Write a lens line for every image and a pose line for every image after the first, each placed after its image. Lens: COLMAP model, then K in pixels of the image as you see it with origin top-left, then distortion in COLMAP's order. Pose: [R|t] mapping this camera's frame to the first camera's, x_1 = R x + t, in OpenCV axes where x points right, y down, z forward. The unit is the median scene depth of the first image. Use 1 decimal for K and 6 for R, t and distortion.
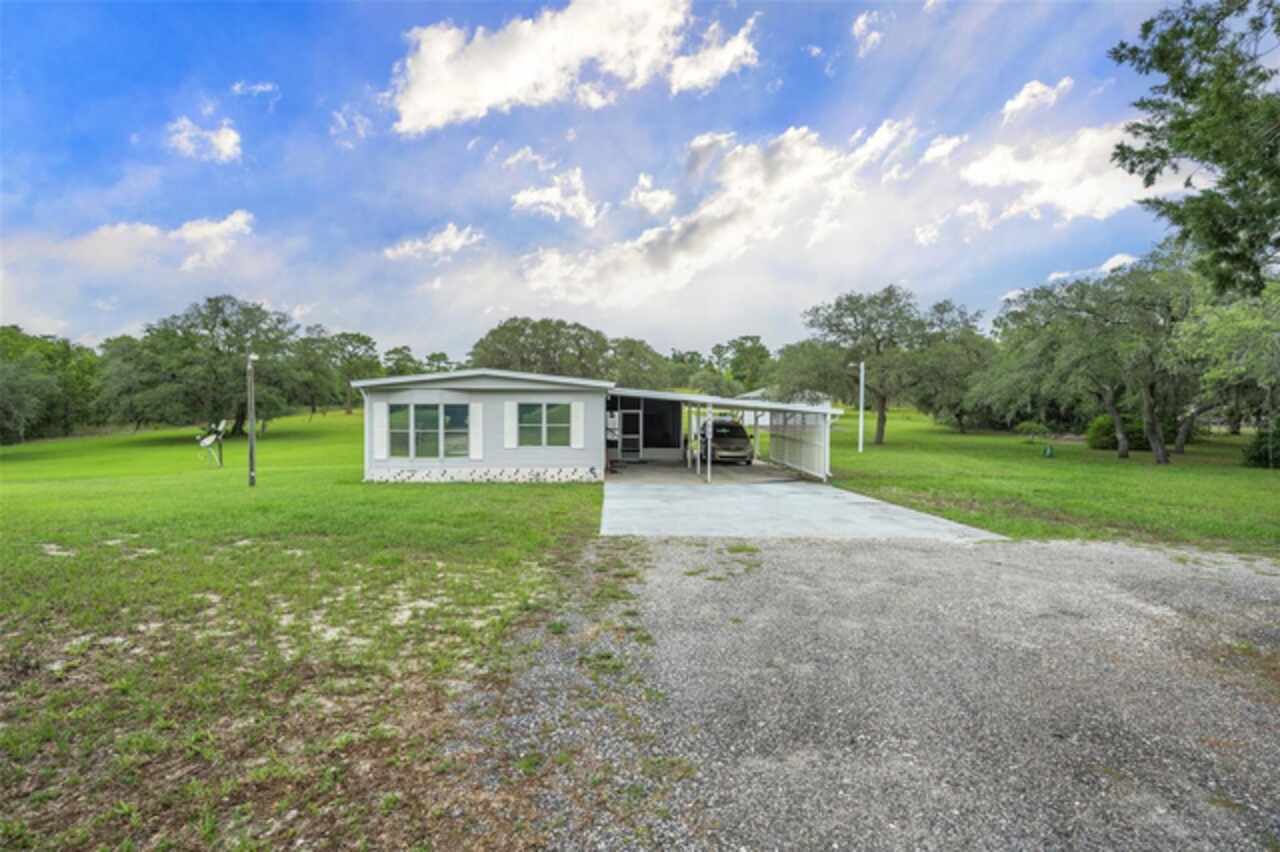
lens RADIAL K [[692.6, 0, 640.0], [0, 692.6, 426.0], [0, 0, 1]] dist [0.001963, 0.000988]
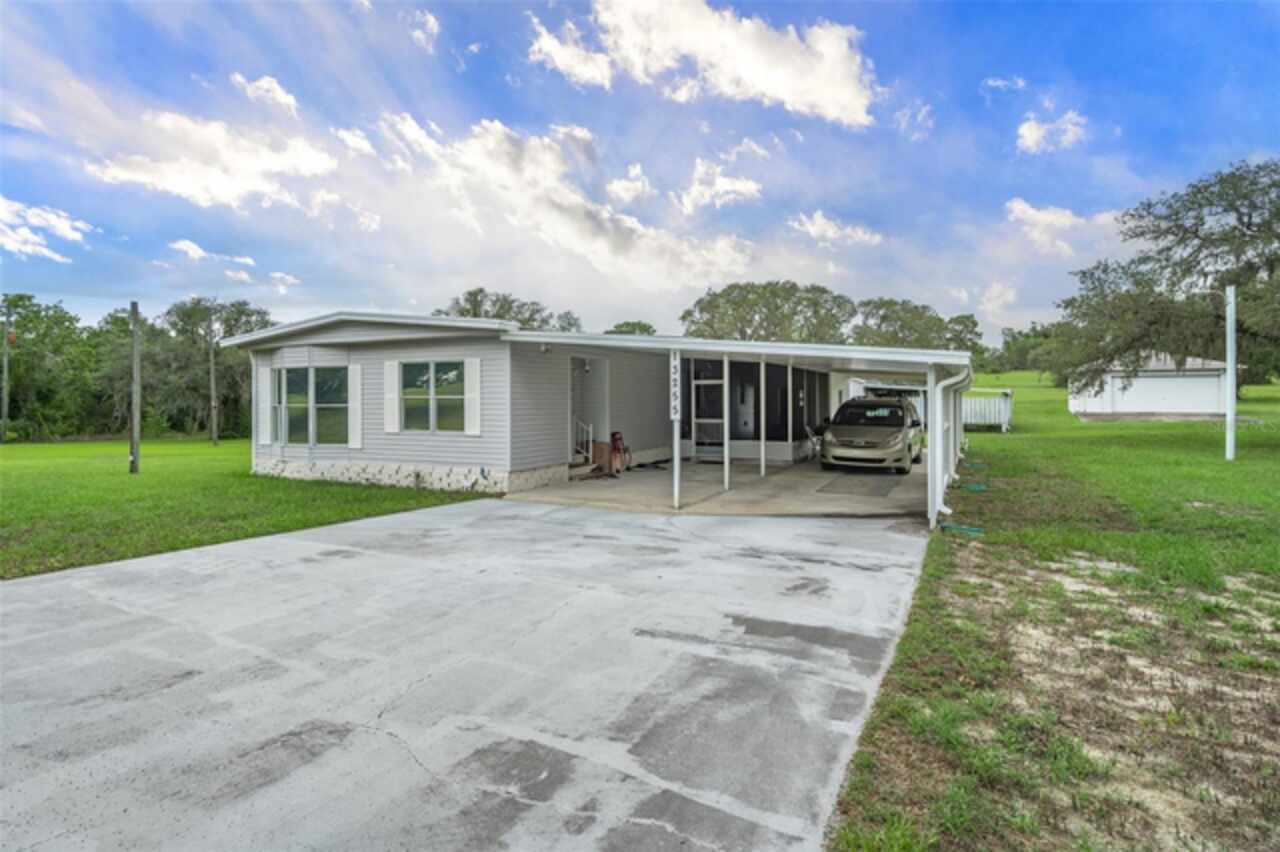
lens RADIAL K [[692.6, 0, 640.0], [0, 692.6, 426.0], [0, 0, 1]] dist [0.001963, 0.000988]
pose [[0.866339, 0.011346, -0.499327, 0.335715], [-0.007124, 0.999921, 0.010361, 0.017351], [0.499405, -0.005419, 0.866352, 0.553710]]
